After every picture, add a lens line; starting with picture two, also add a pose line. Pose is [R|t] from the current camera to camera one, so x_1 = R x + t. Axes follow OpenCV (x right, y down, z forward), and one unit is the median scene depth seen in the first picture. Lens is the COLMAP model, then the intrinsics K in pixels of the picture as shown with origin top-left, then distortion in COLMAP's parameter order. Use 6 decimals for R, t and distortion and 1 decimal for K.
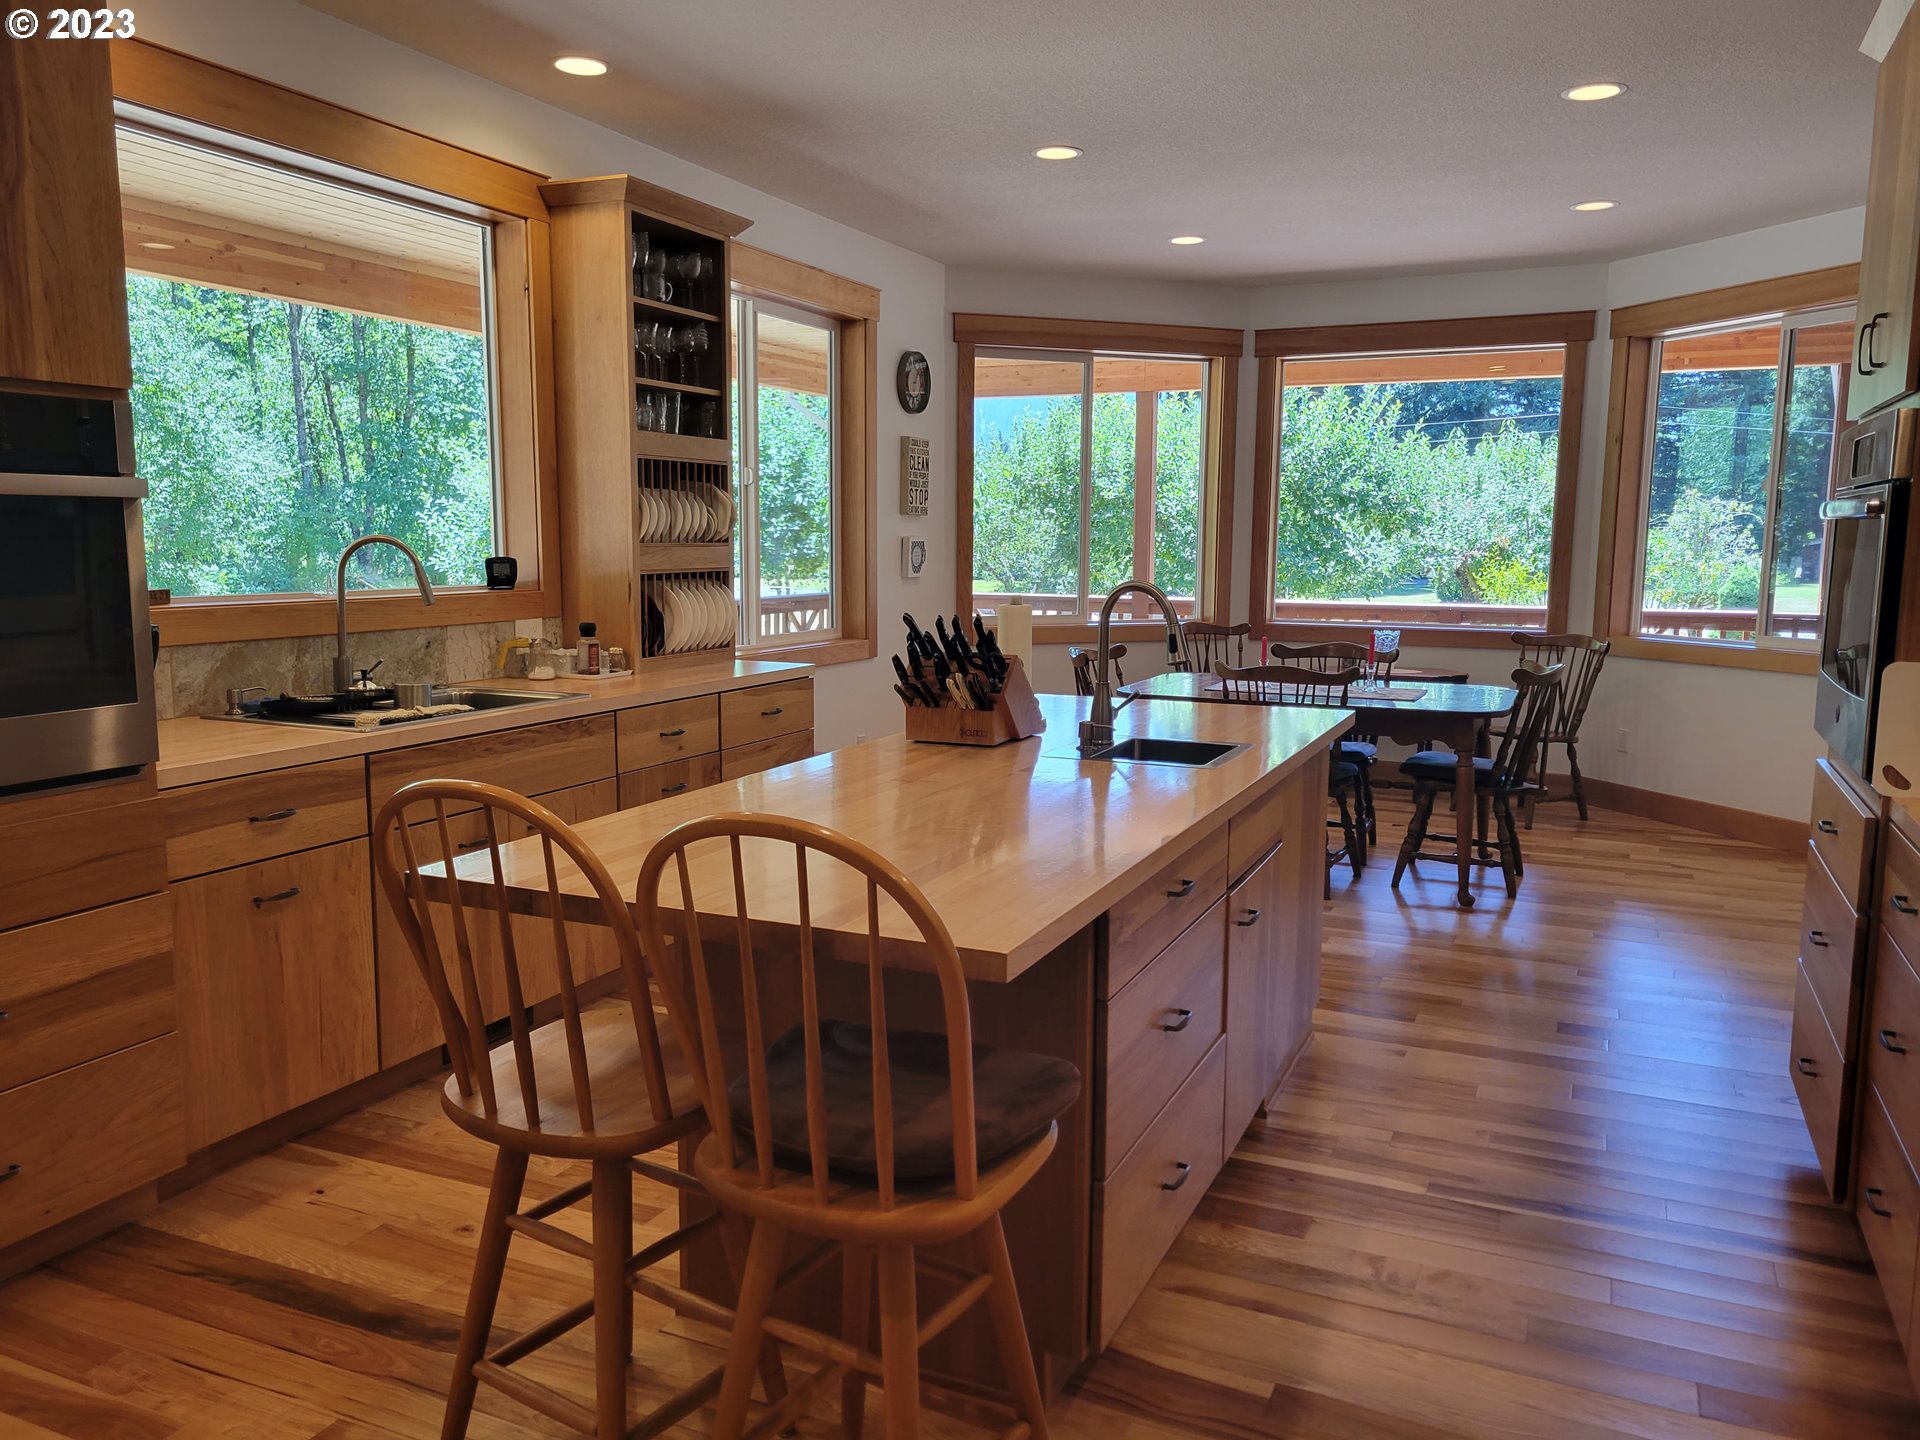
lens RADIAL K [[1439.7, 0, 949.9], [0, 1439.7, 733.2], [0, 0, 1]] dist [0.036133, -0.008263]
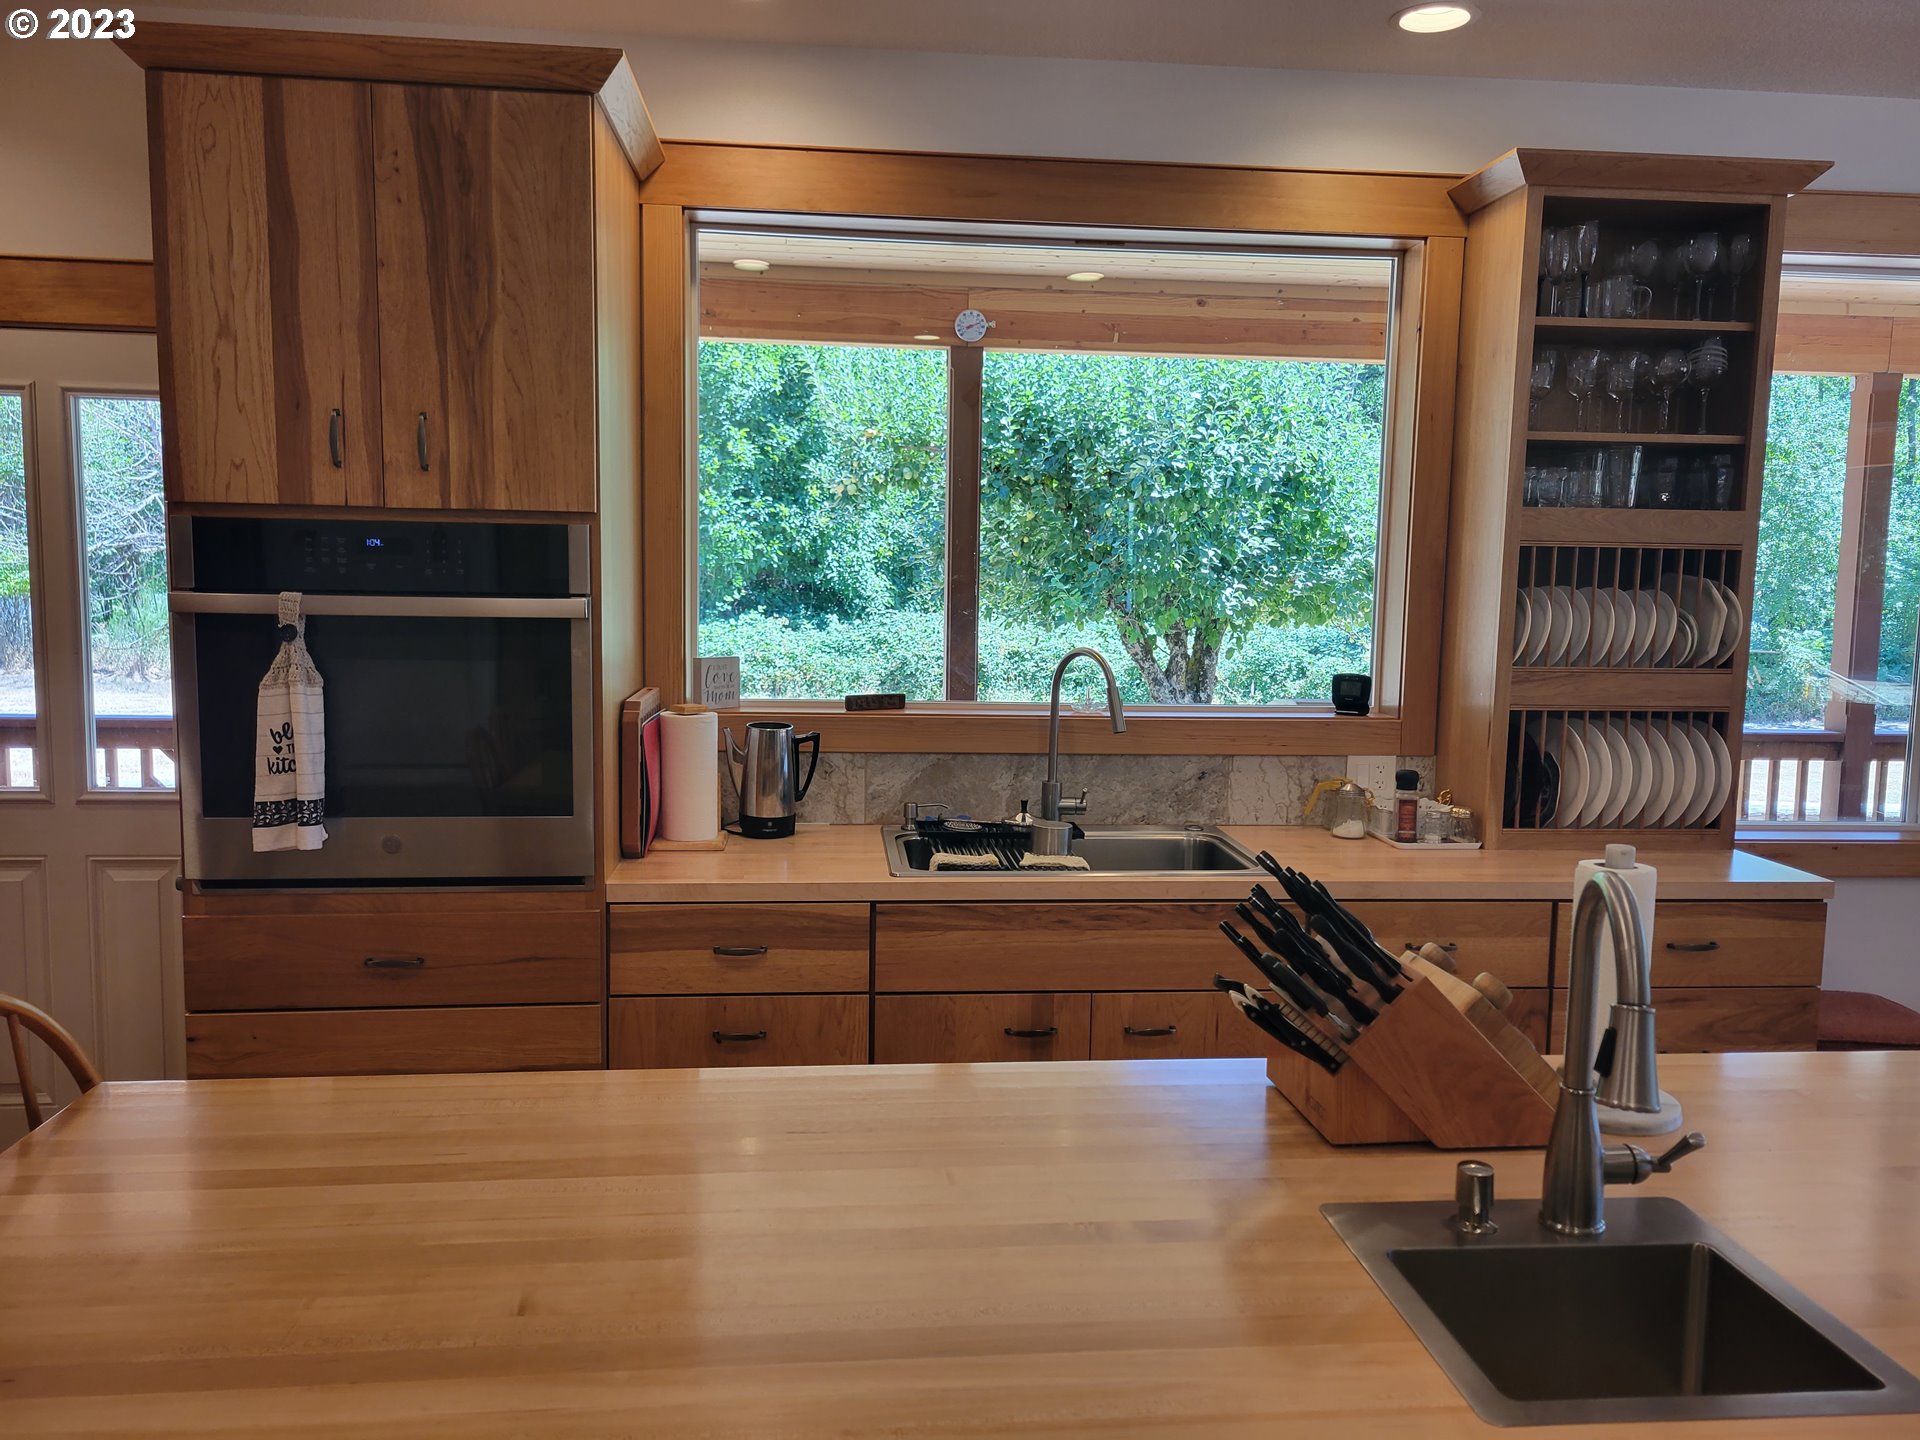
lens RADIAL K [[1439.7, 0, 949.9], [0, 1439.7, 733.2], [0, 0, 1]] dist [0.036133, -0.008263]
pose [[0.506495, 0.103247, -0.856039, 0.168920], [-0.136198, 0.989921, 0.038810, -0.059886], [0.851418, 0.096934, 0.515452, 0.271245]]
